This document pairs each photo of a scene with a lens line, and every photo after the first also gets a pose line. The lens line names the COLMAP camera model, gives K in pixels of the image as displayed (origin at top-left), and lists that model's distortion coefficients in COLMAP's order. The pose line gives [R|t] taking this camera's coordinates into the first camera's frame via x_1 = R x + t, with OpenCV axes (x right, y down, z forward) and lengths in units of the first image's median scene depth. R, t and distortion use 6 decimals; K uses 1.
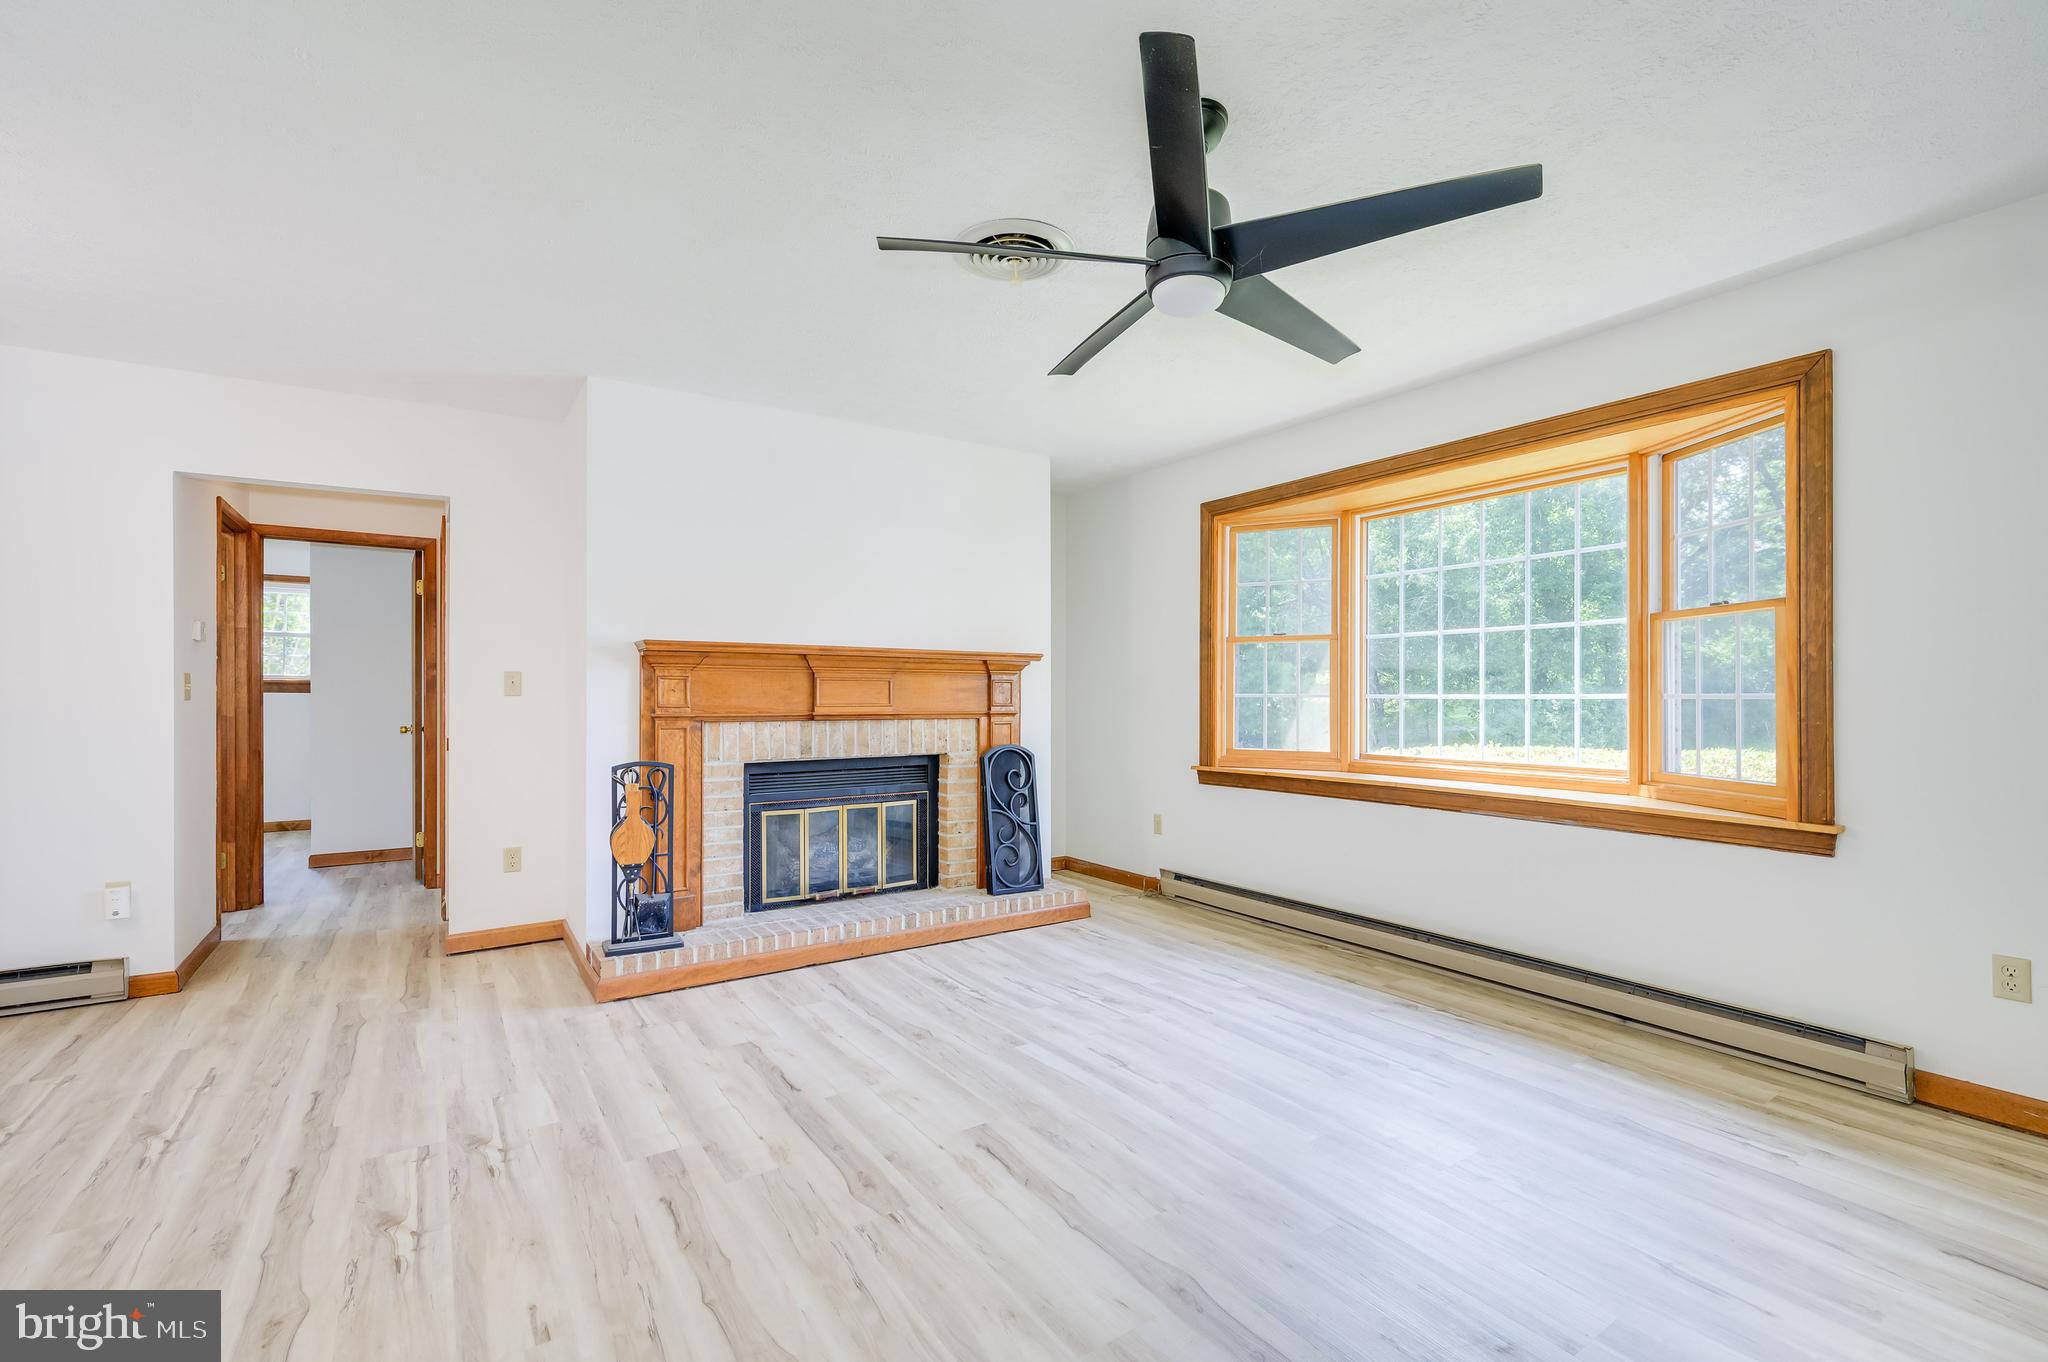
lens RADIAL K [[902.1, 0, 1027.1], [0, 902.1, 690.8], [0, 0, 1]] dist [-0.002124, -0.000413]
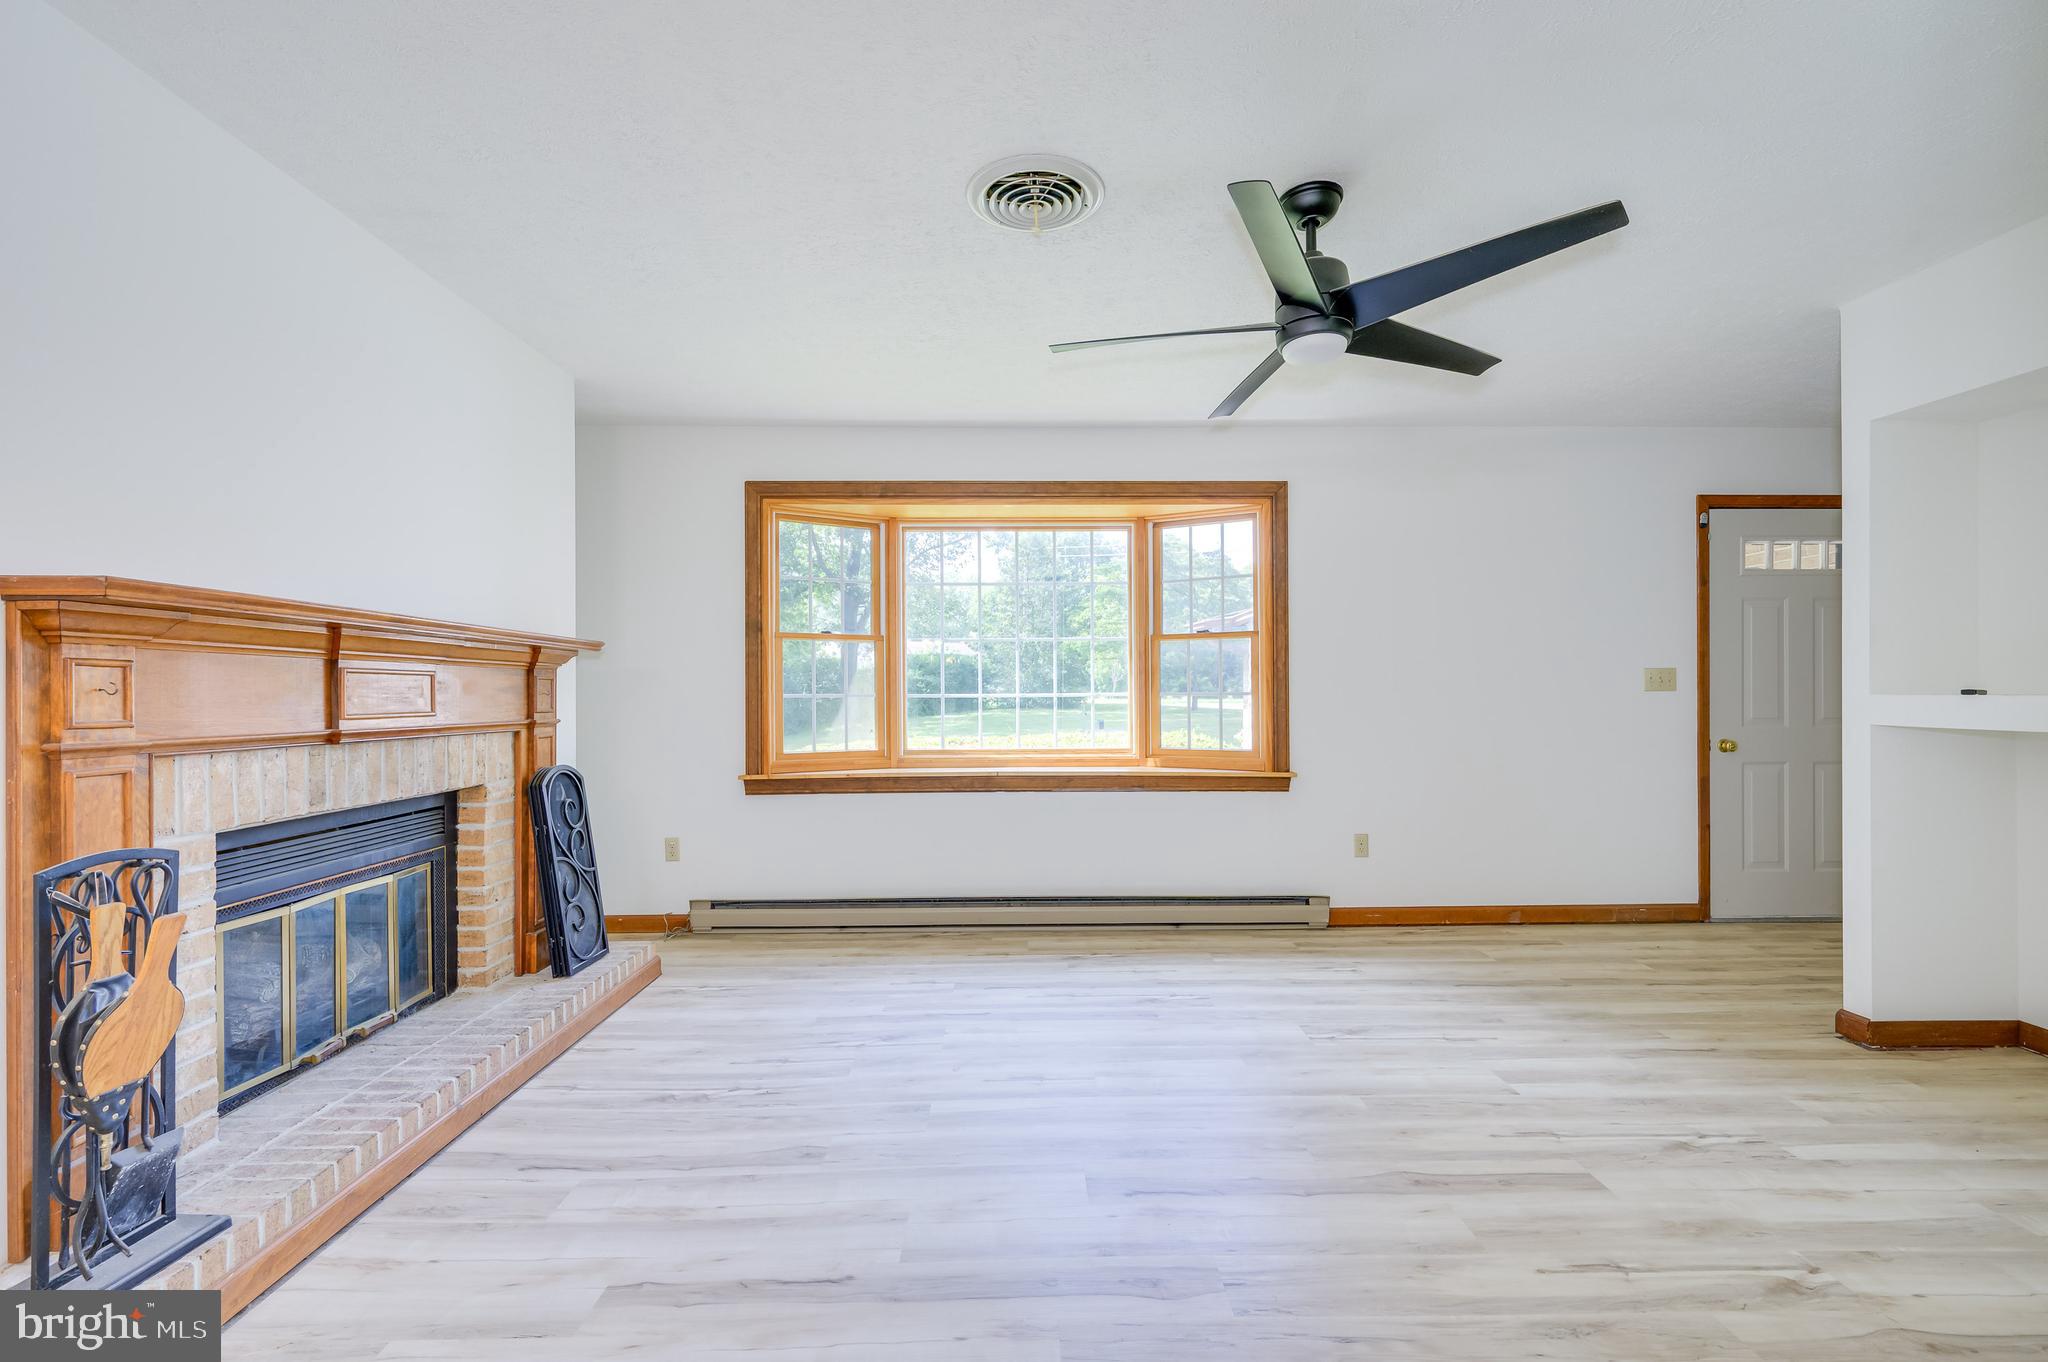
lens RADIAL K [[902.1, 0, 1027.1], [0, 902.1, 690.8], [0, 0, 1]] dist [-0.002124, -0.000413]
pose [[0.539547, -0.001302, 0.841955, -0.483417], [0.002009, 0.999998, 0.000259, 0.000144], [-0.841953, 0.001551, 0.539548, 0.333962]]
